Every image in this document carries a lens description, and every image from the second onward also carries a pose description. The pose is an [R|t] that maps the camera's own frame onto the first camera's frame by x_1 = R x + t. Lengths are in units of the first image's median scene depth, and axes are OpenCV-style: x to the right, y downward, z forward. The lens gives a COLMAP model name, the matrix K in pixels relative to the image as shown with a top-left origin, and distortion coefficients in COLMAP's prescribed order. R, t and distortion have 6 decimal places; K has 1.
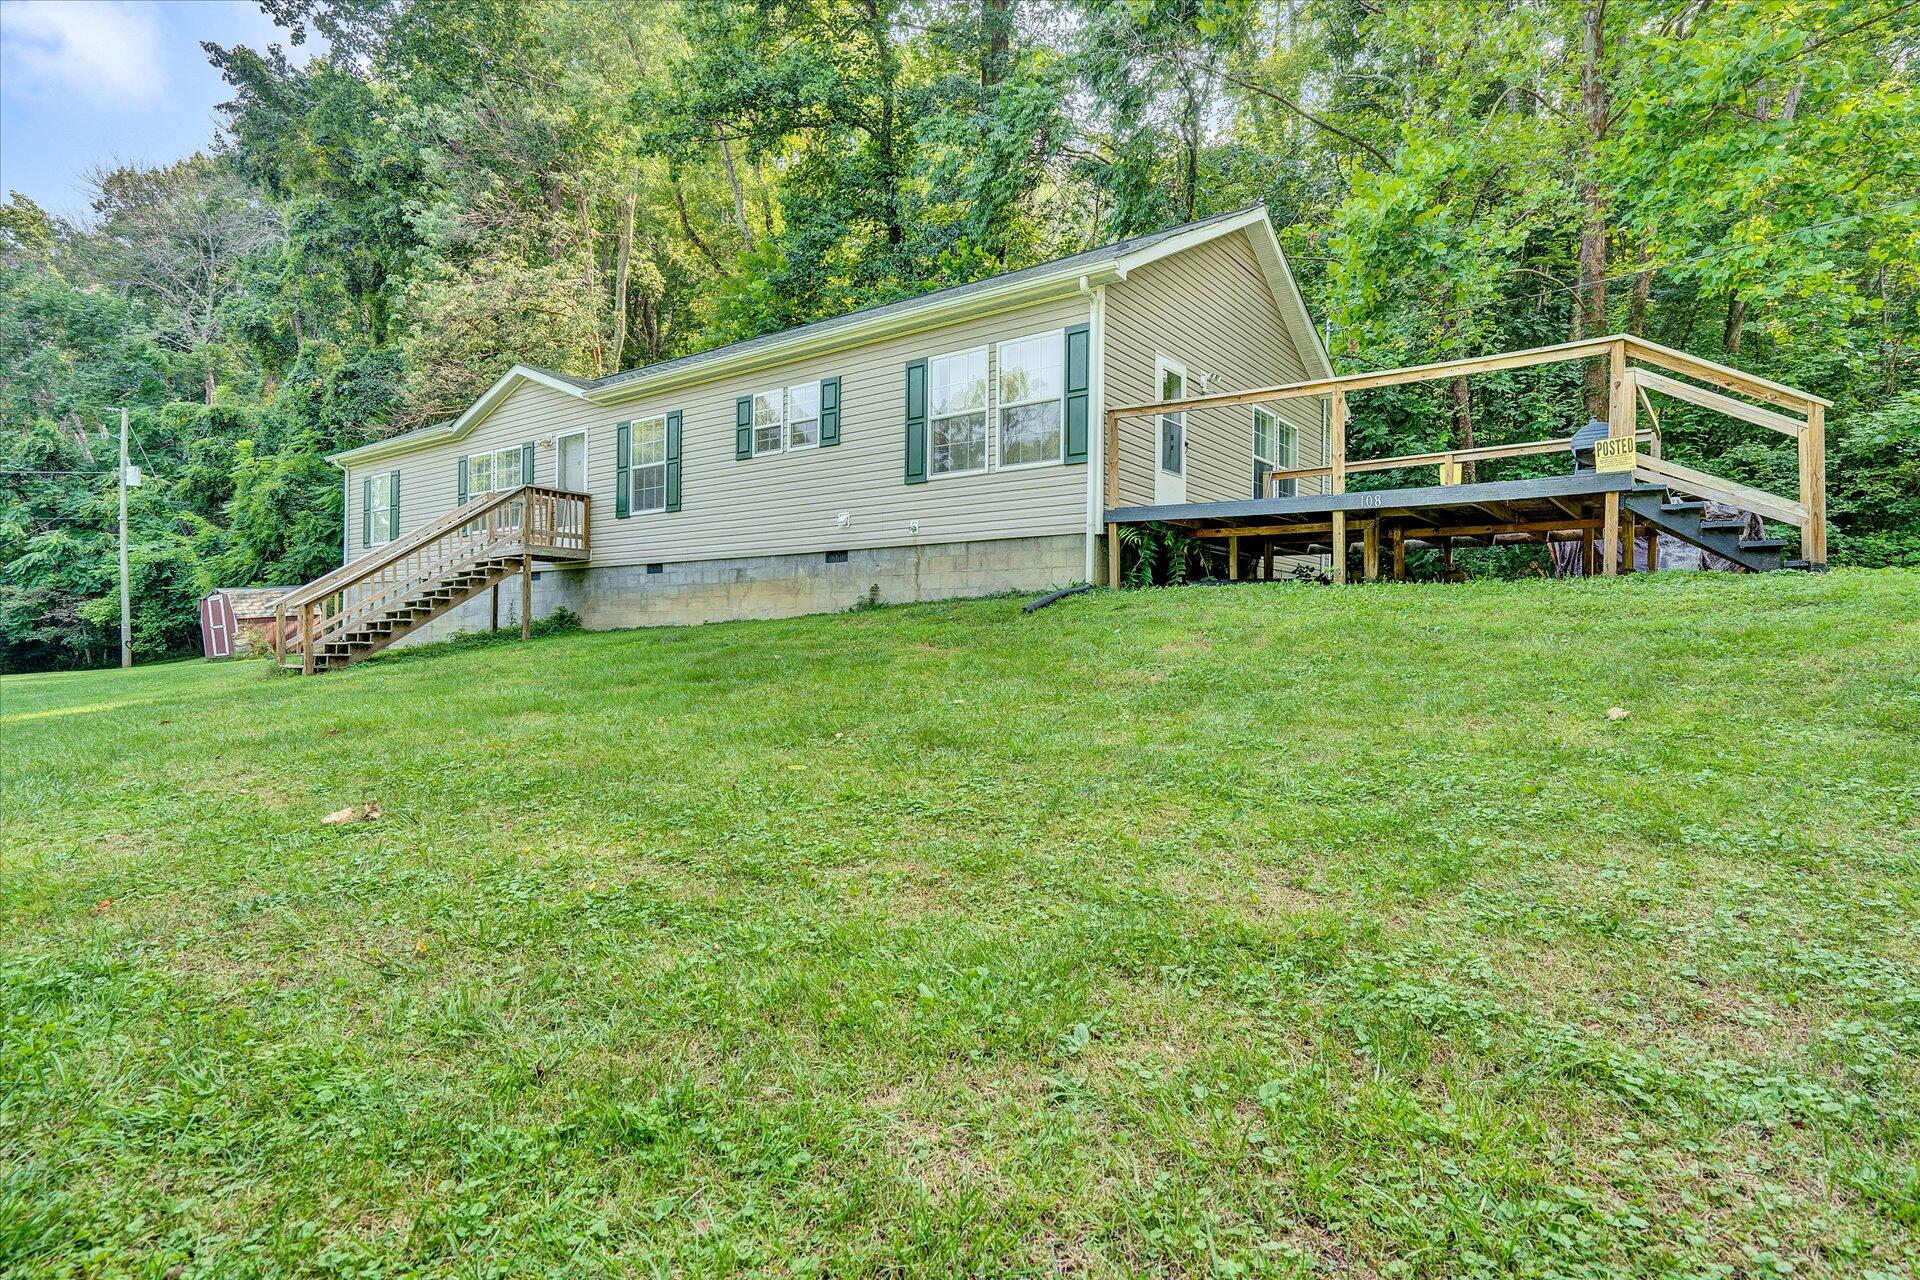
lens RADIAL K [[997.1, 0, 960.0], [0, 997.1, 640.0], [0, 0, 1]] dist [-0.001625, -0.000827]
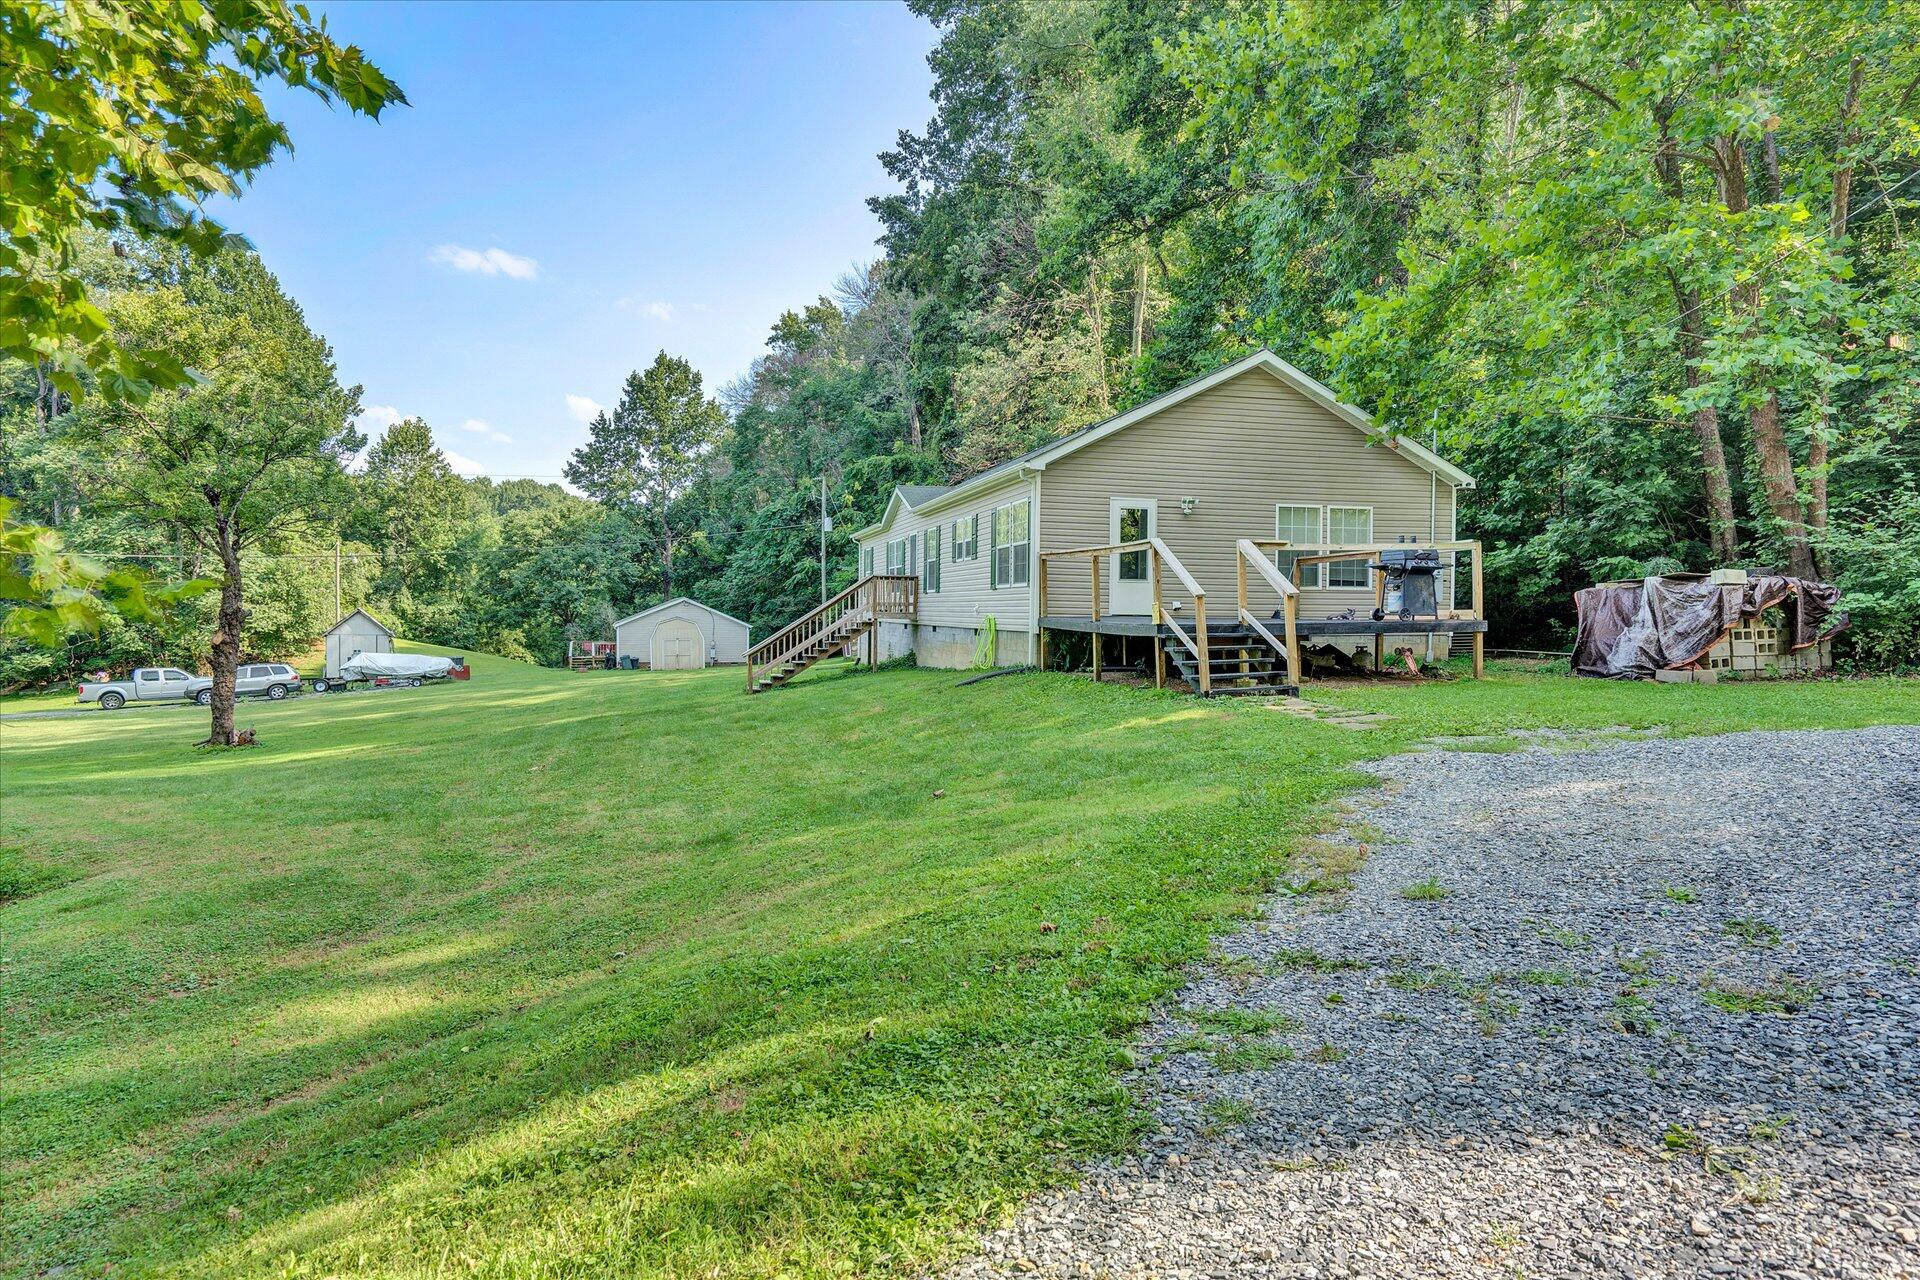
lens RADIAL K [[1116.9, 0, 967.6], [0, 1116.9, 638.9], [0, 0, 1]] dist [0.007509, -0.000901]
pose [[0.781808, 0.010426, -0.623432, 0.903229], [0.005126, 0.999719, 0.023146, -0.107950], [0.623498, -0.021291, 0.781535, -0.343831]]
